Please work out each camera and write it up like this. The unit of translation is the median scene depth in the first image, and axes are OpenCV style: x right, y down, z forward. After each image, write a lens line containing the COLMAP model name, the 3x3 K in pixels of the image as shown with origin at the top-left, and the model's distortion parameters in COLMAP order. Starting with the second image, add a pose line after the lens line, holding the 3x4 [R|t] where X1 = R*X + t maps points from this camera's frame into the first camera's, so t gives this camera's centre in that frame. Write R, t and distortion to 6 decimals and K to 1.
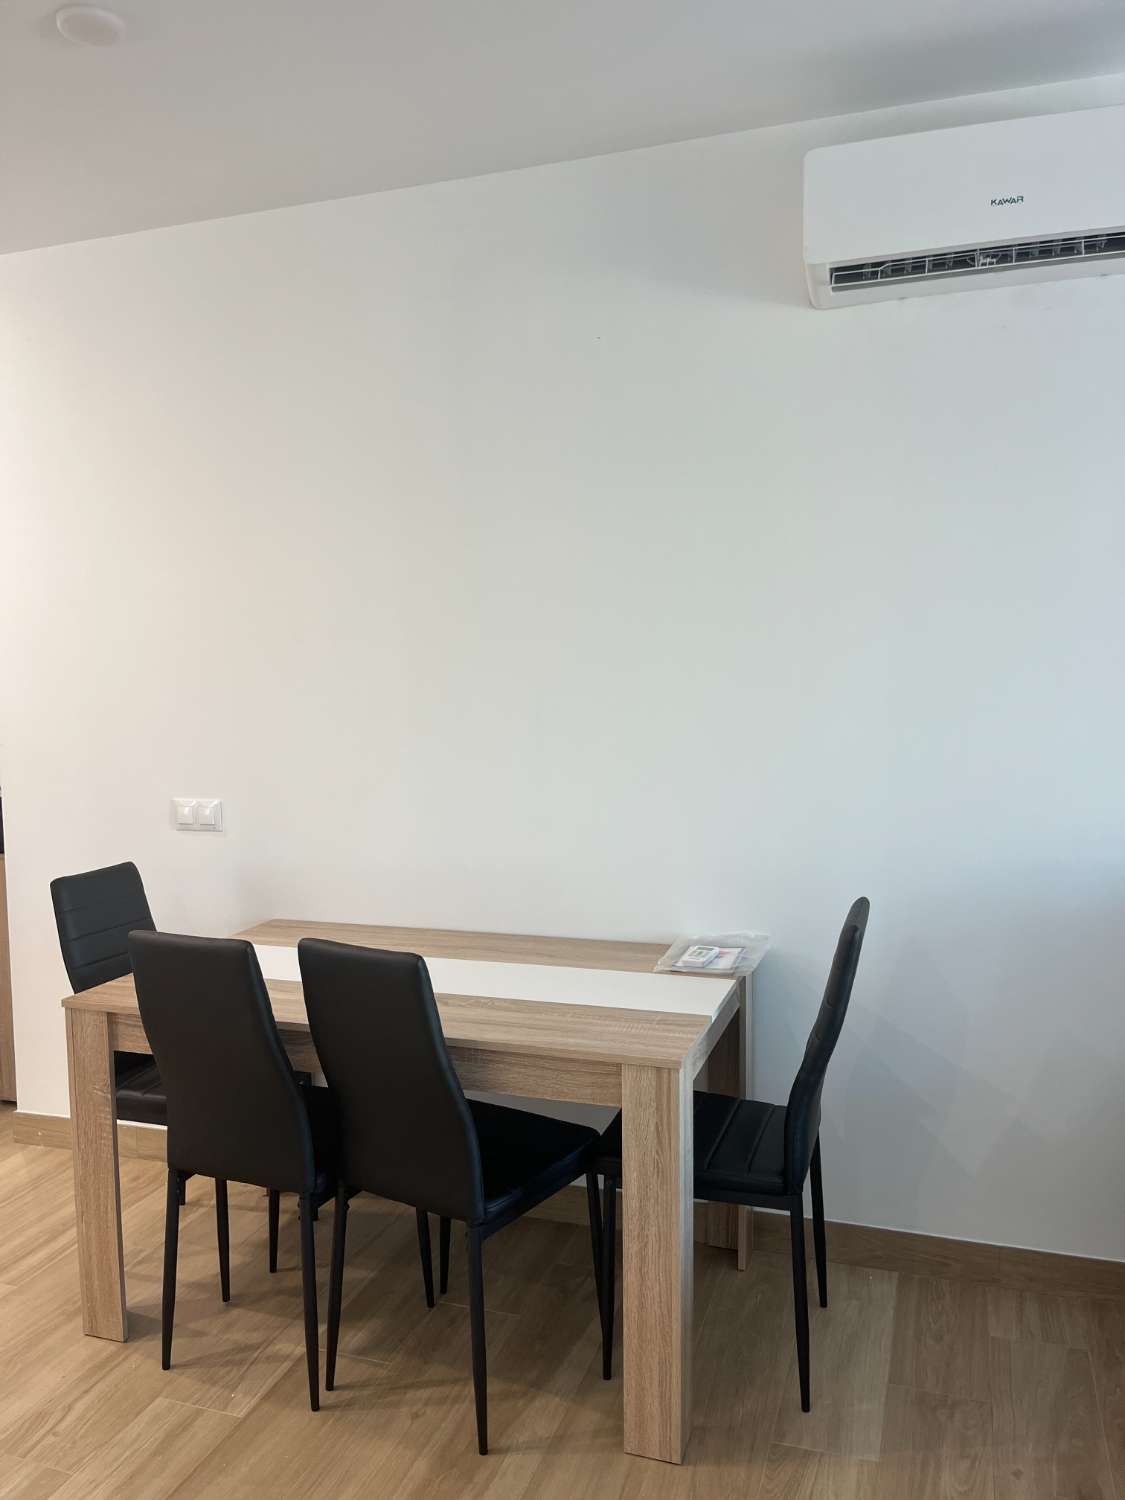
lens RADIAL K [[1140.1, 0, 579.8], [0, 1140.1, 771.6], [0, 0, 1]] dist [0.079076, -0.088008]
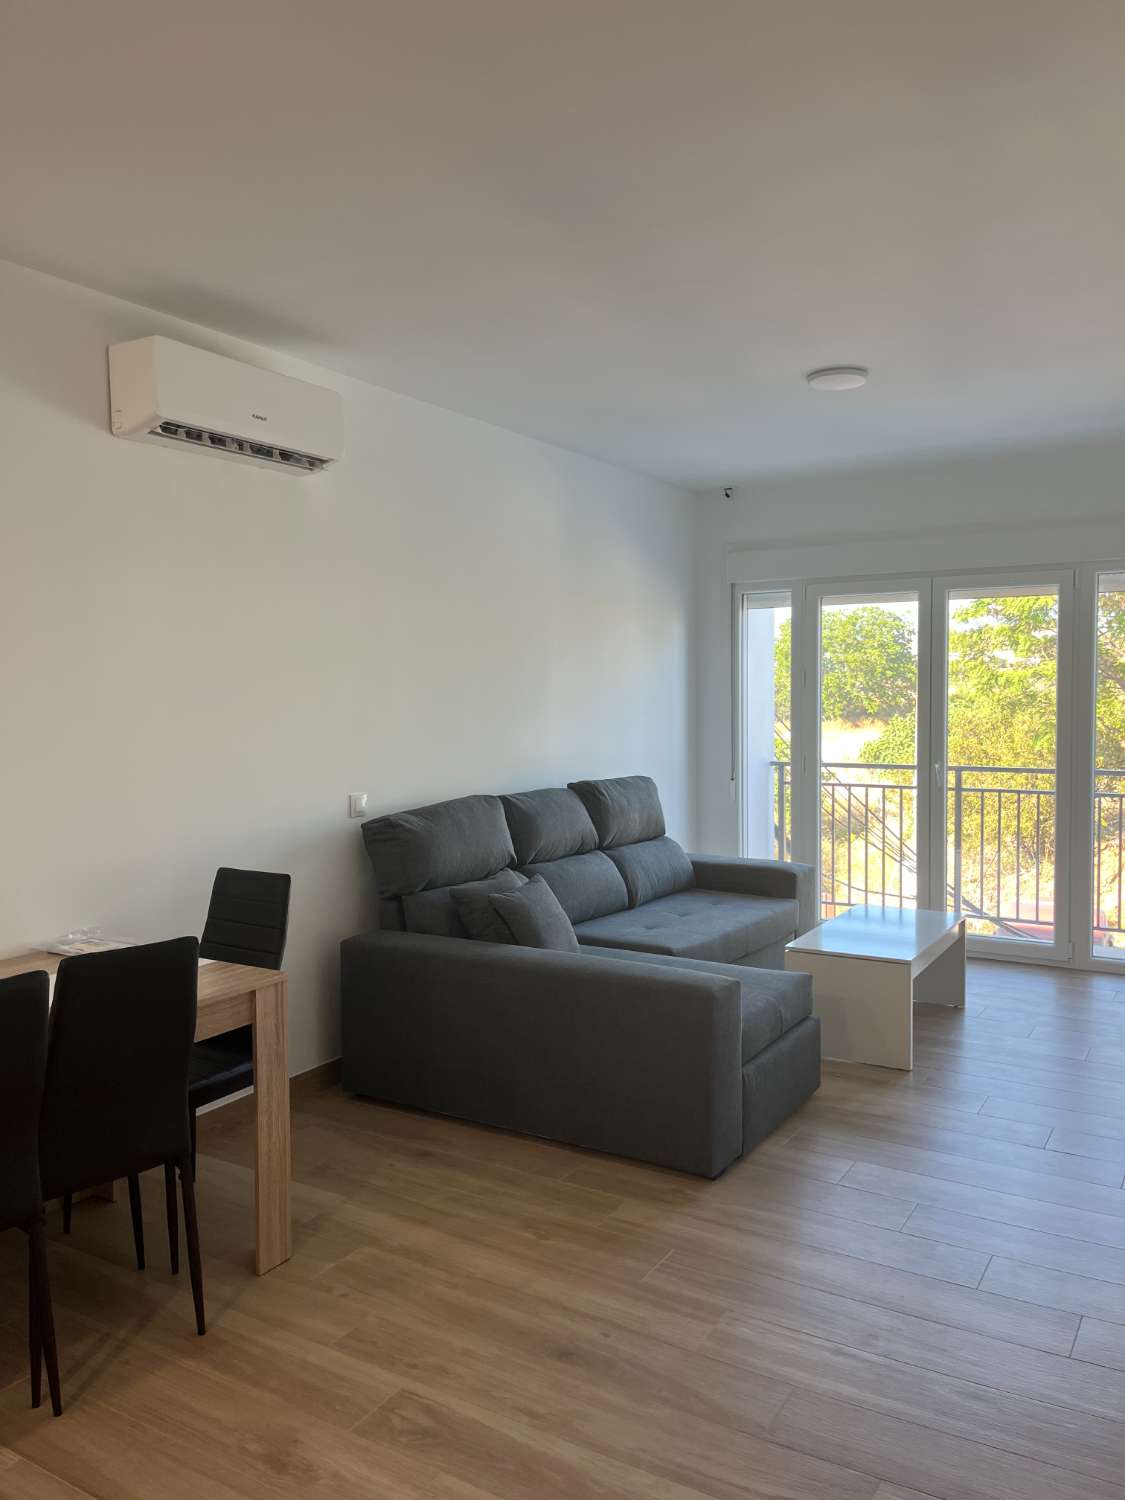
lens RADIAL K [[1124.2, 0, 577.4], [0, 1124.2, 746.7], [0, 0, 1]] dist [0.076995, -0.099957]
pose [[0.218958, -0.039494, 0.974935, -1.021843], [0.093114, 0.995466, 0.019414, -0.024951], [-0.971281, 0.086529, 0.221643, 0.244923]]
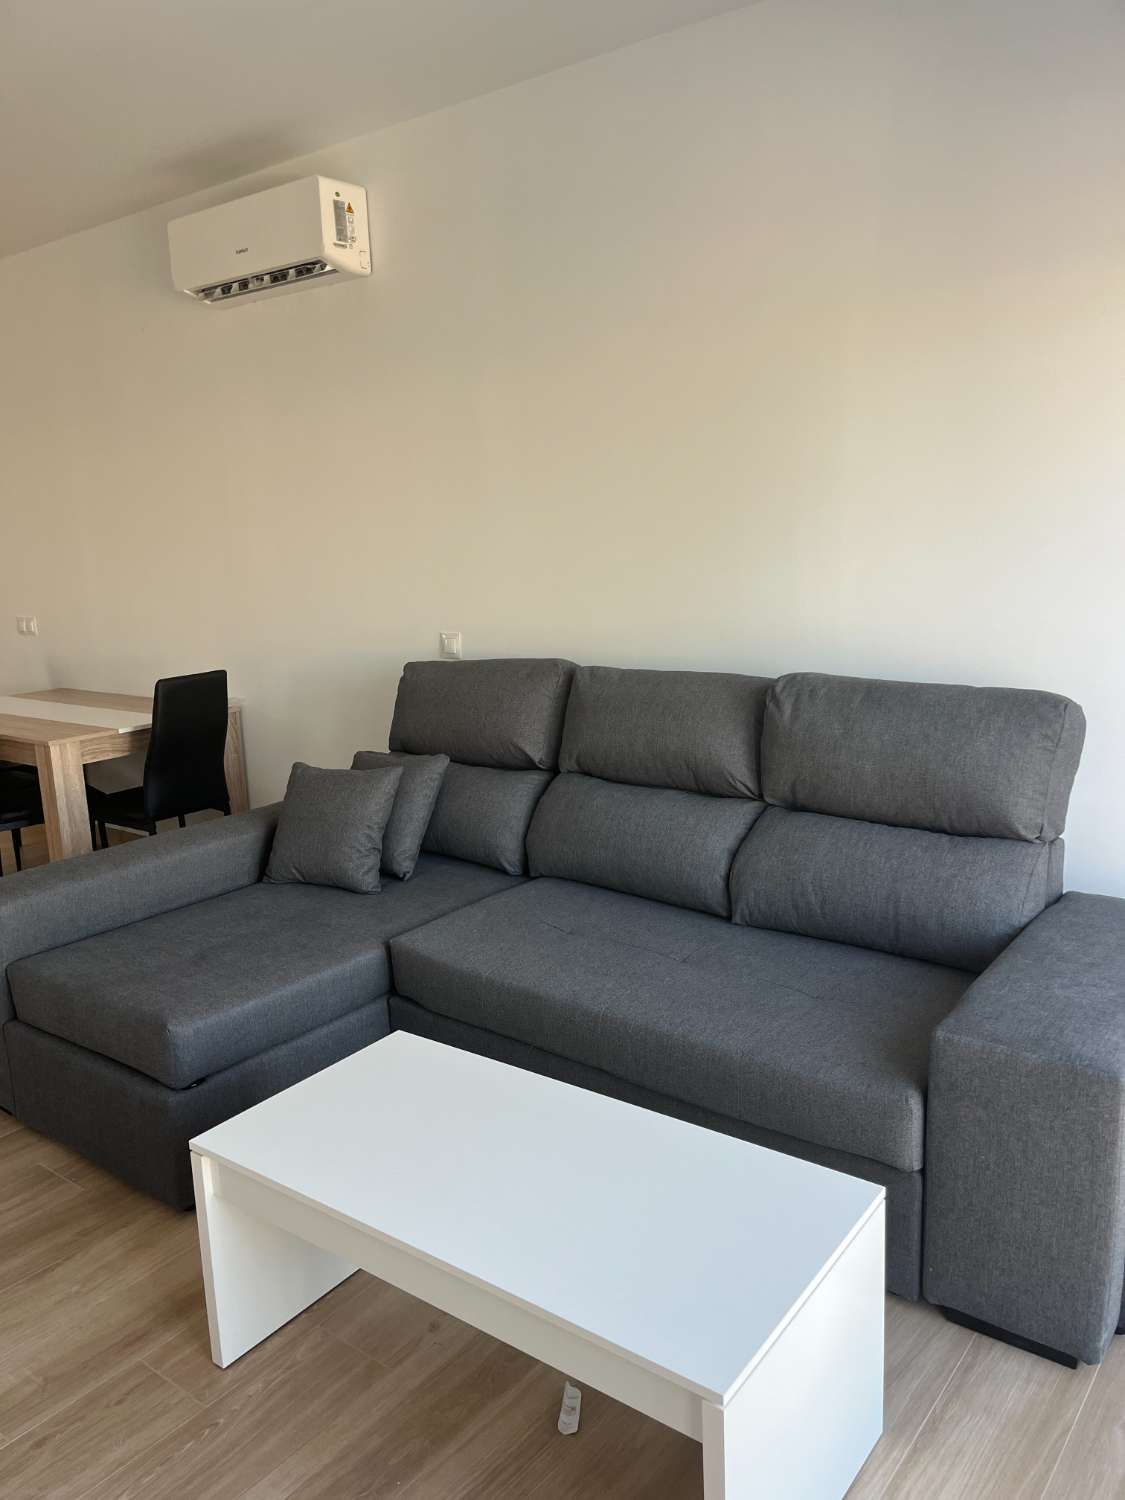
lens RADIAL K [[1126.0, 0, 565.9], [0, 1126.0, 762.4], [0, 0, 1]] dist [0.081564, -0.109374]
pose [[0.950413, 0.042273, -0.308103, 1.259100], [-0.006158, 0.993082, 0.117258, 0.045664], [0.310928, -0.109546, 0.944099, -0.462000]]
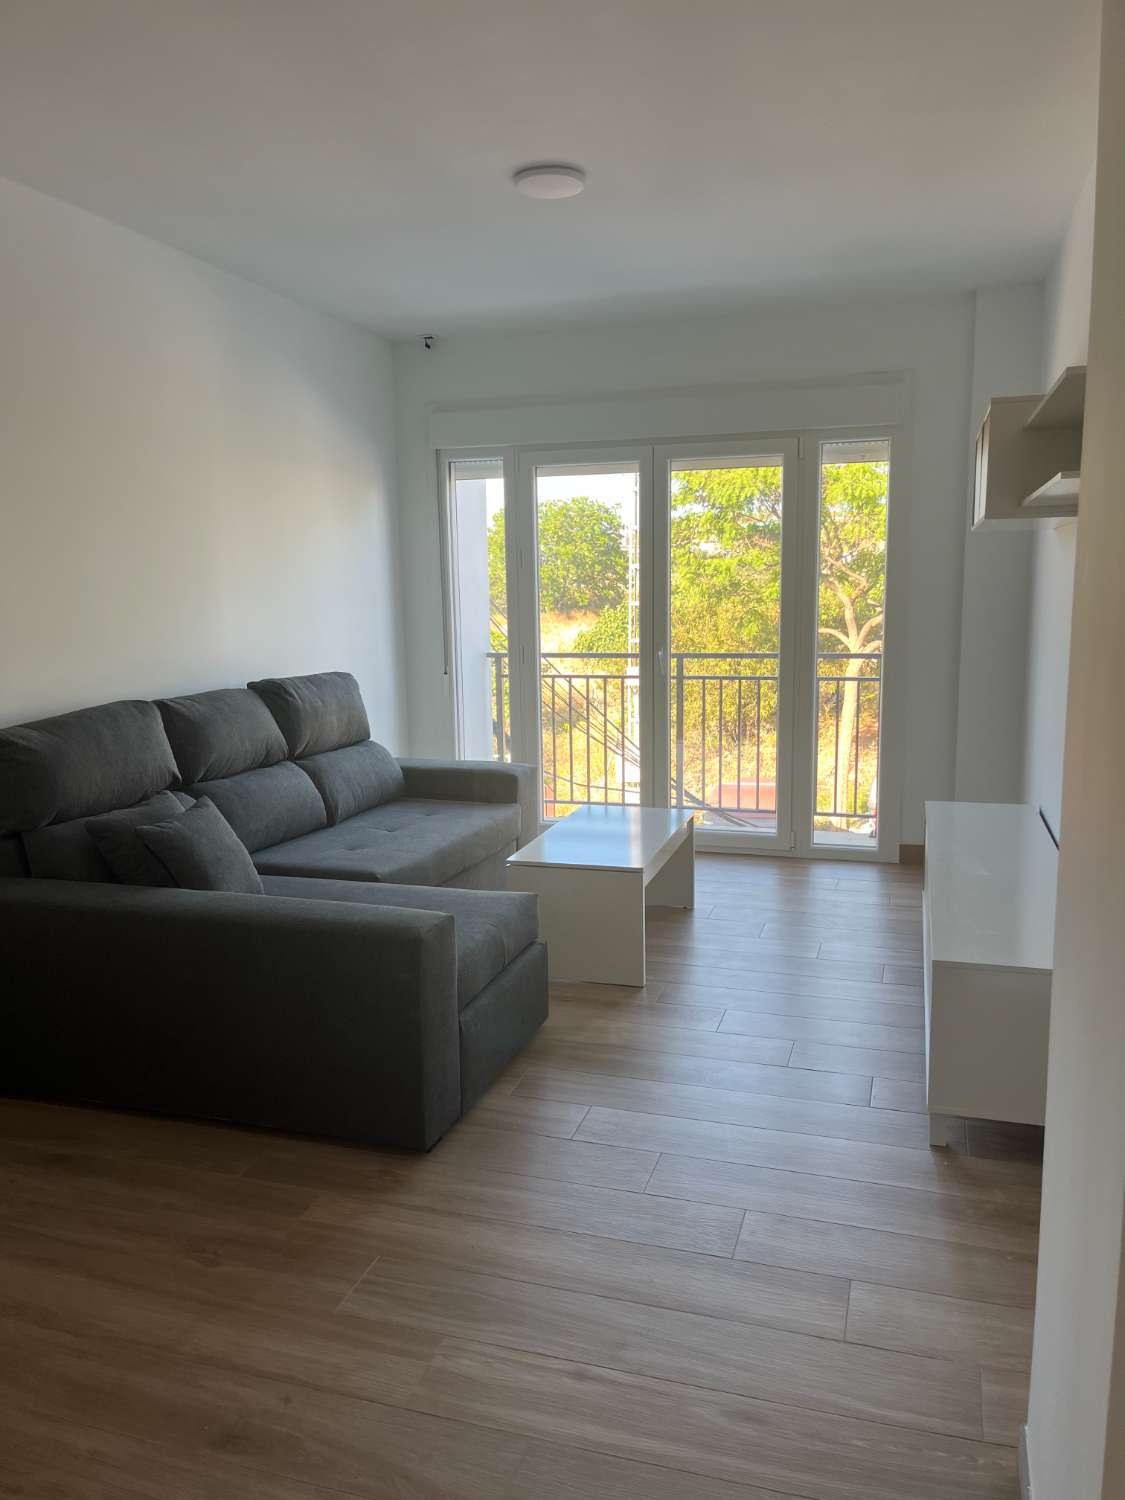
lens RADIAL K [[1126.0, 0, 565.9], [0, 1126.0, 762.4], [0, 0, 1]] dist [0.081564, -0.109374]
pose [[-0.018391, -0.147936, 0.988826, -0.750482], [0.105239, 0.983213, 0.149054, -0.006221], [-0.994277, 0.106805, -0.002514, 0.256299]]
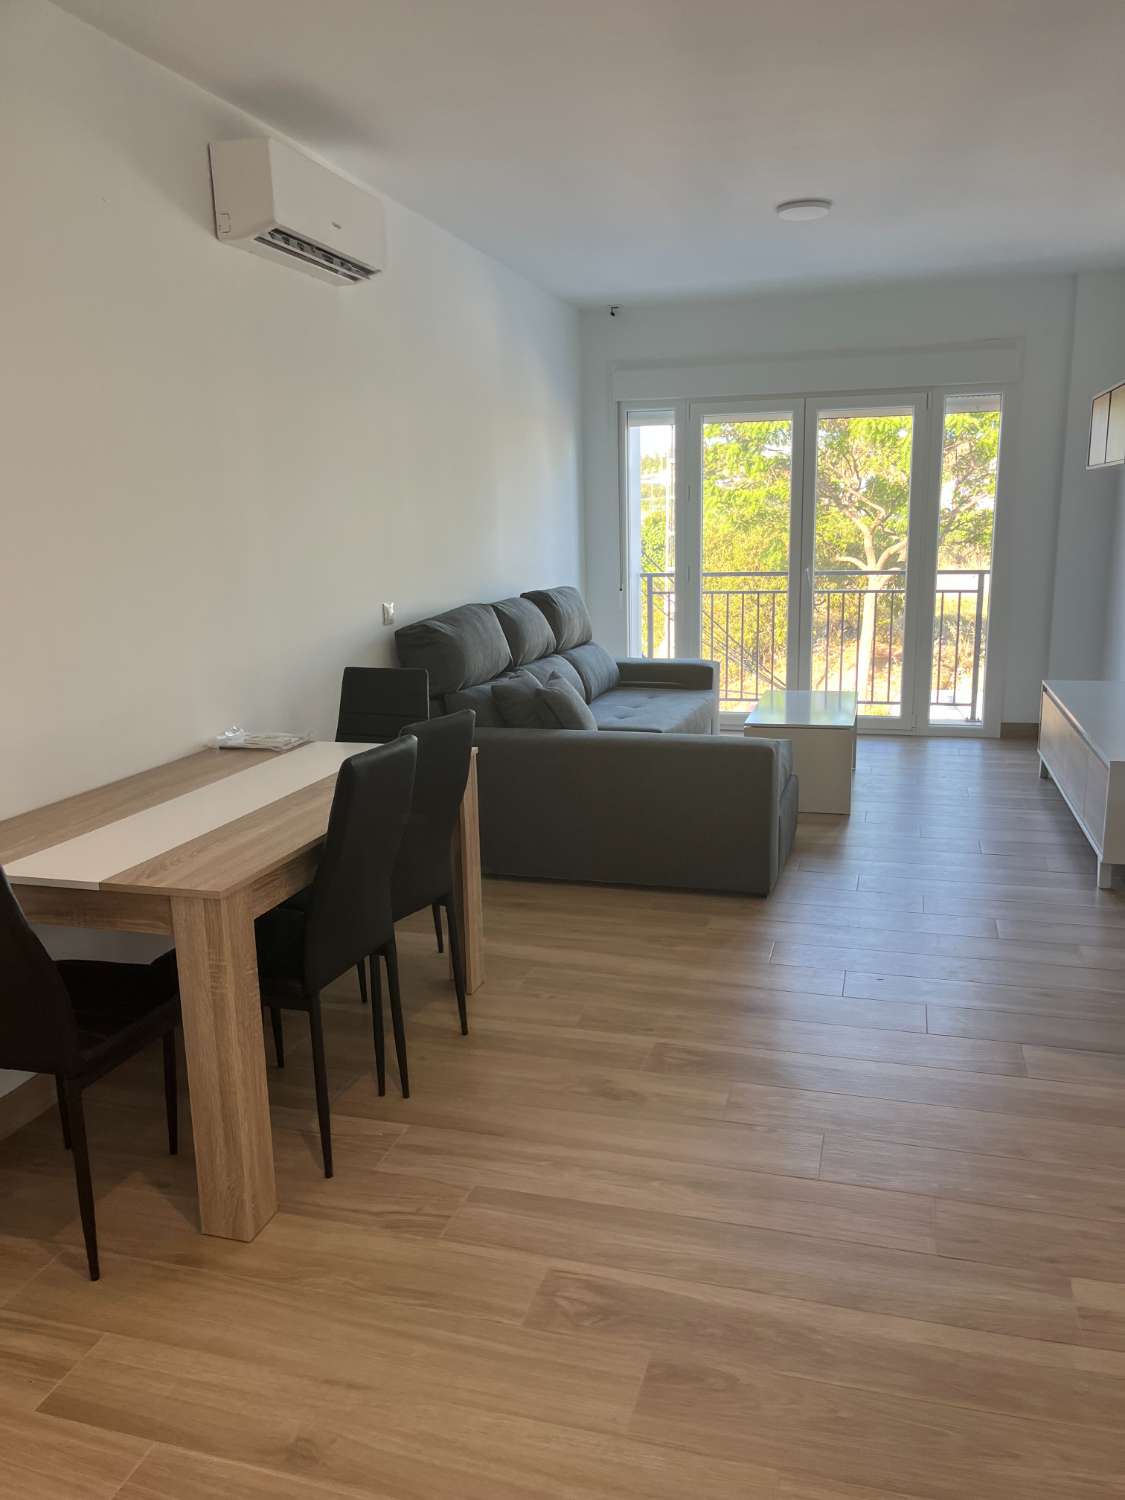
lens RADIAL K [[1126.0, 0, 565.9], [0, 1126.0, 762.4], [0, 0, 1]] dist [0.081564, -0.109374]
pose [[-0.042203, -0.205187, 0.977813, -1.293080], [0.107542, 0.972066, 0.208622, -0.051755], [-0.993304, 0.113961, -0.018958, 0.746702]]
